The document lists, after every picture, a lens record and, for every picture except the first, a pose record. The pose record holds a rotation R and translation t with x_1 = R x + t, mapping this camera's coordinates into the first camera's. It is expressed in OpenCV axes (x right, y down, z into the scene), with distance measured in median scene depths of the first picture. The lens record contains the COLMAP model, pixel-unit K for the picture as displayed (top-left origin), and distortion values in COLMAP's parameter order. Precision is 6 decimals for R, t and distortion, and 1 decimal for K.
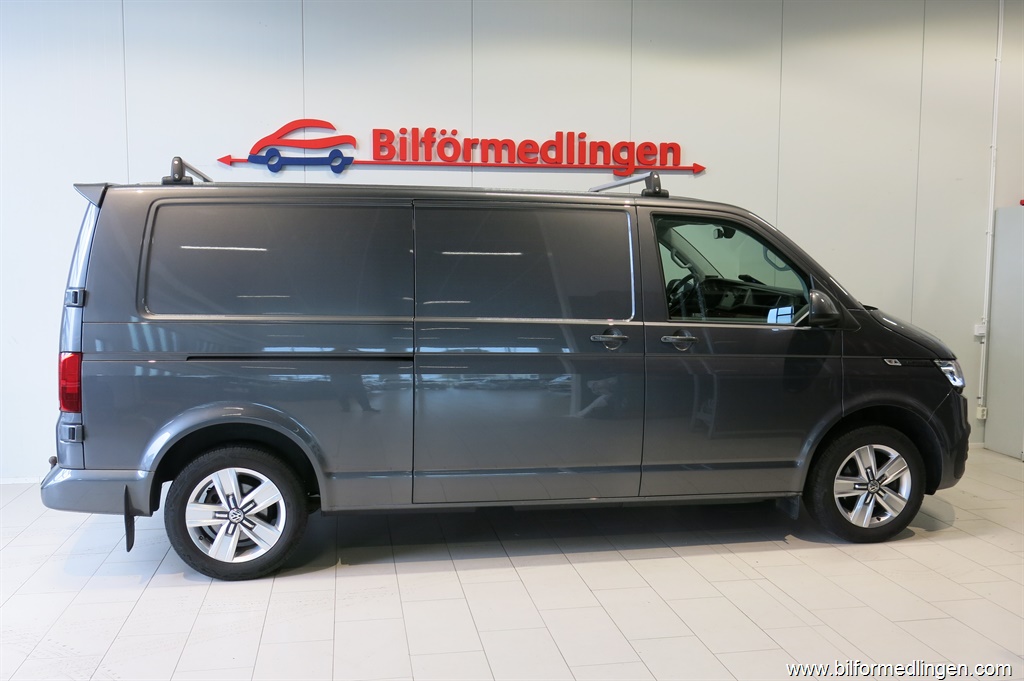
lens RADIAL K [[953.8, 0, 510.2], [0, 953.8, 341.3], [0, 0, 1]] dist [-0.031319, 0.000000]
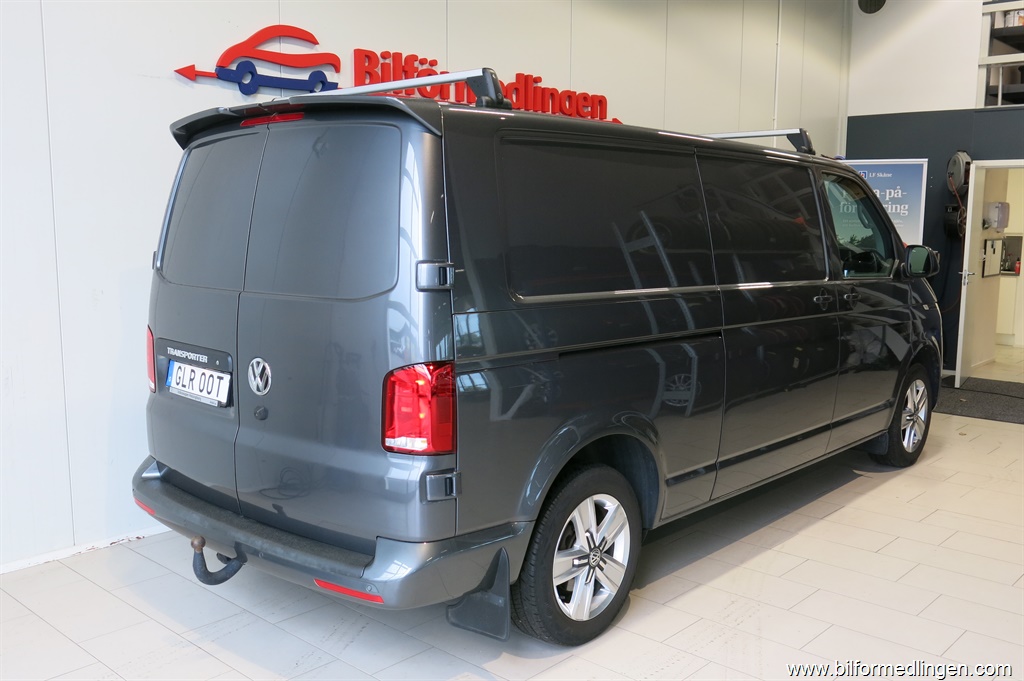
lens RADIAL K [[953.8, 0, 513.2], [0, 953.8, 345.0], [0, 0, 1]] dist [-0.031319, 0.000000]
pose [[0.788219, -0.081012, 0.610039, -0.543622], [0.049306, 0.996424, 0.068616, -0.028560], [-0.613416, -0.024006, 0.789395, 0.304654]]
